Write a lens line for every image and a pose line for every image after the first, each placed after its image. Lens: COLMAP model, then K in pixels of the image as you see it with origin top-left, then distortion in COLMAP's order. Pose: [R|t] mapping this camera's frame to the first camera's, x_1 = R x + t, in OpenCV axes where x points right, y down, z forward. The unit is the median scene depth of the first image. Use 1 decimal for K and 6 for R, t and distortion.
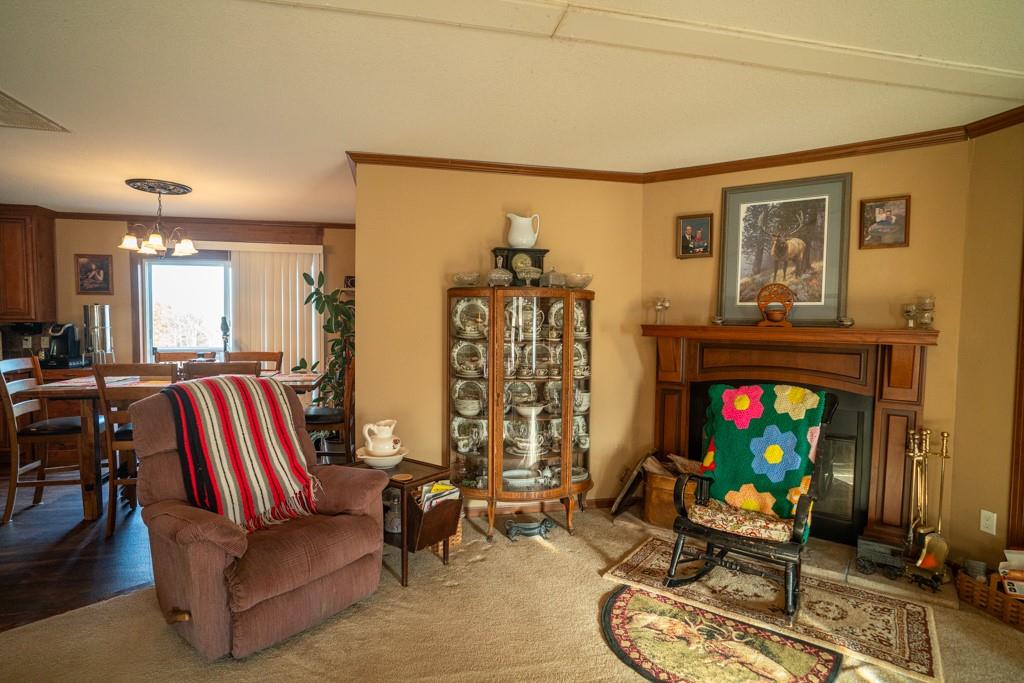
lens RADIAL K [[525.7, 0, 508.7], [0, 525.7, 344.4], [0, 0, 1]] dist [-0.056310, 0.031870]
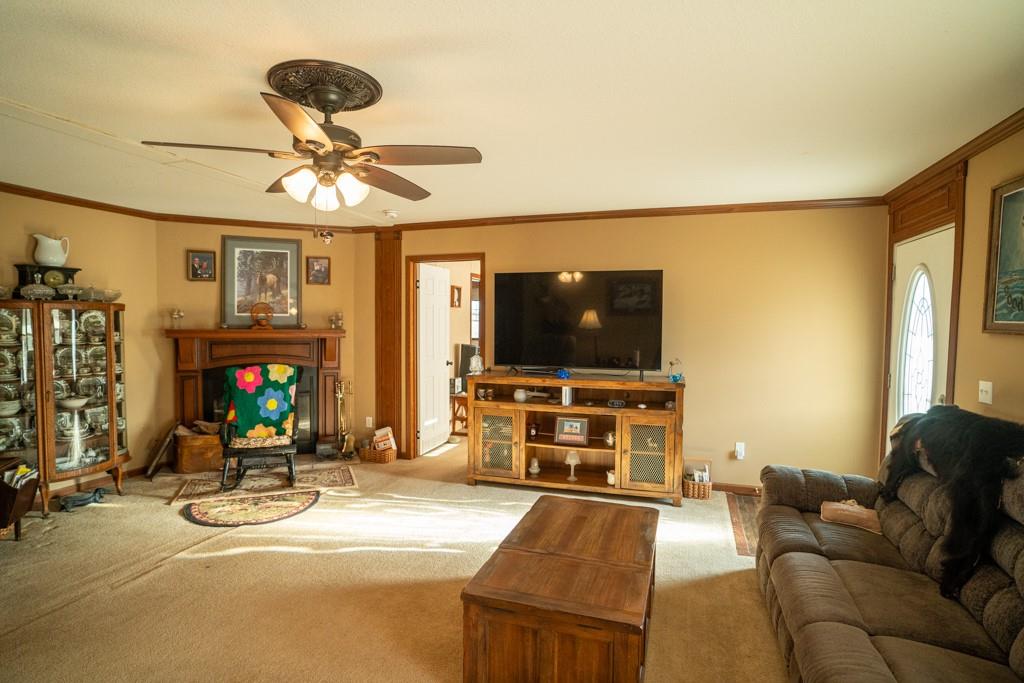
lens RADIAL K [[525.7, 0, 508.7], [0, 525.7, 344.4], [0, 0, 1]] dist [-0.056310, 0.031870]
pose [[0.520453, -0.045680, 0.852668, -0.488956], [0.036073, 0.998853, 0.031494, -0.010890], [-0.853128, 0.014367, 0.521504, -0.514822]]
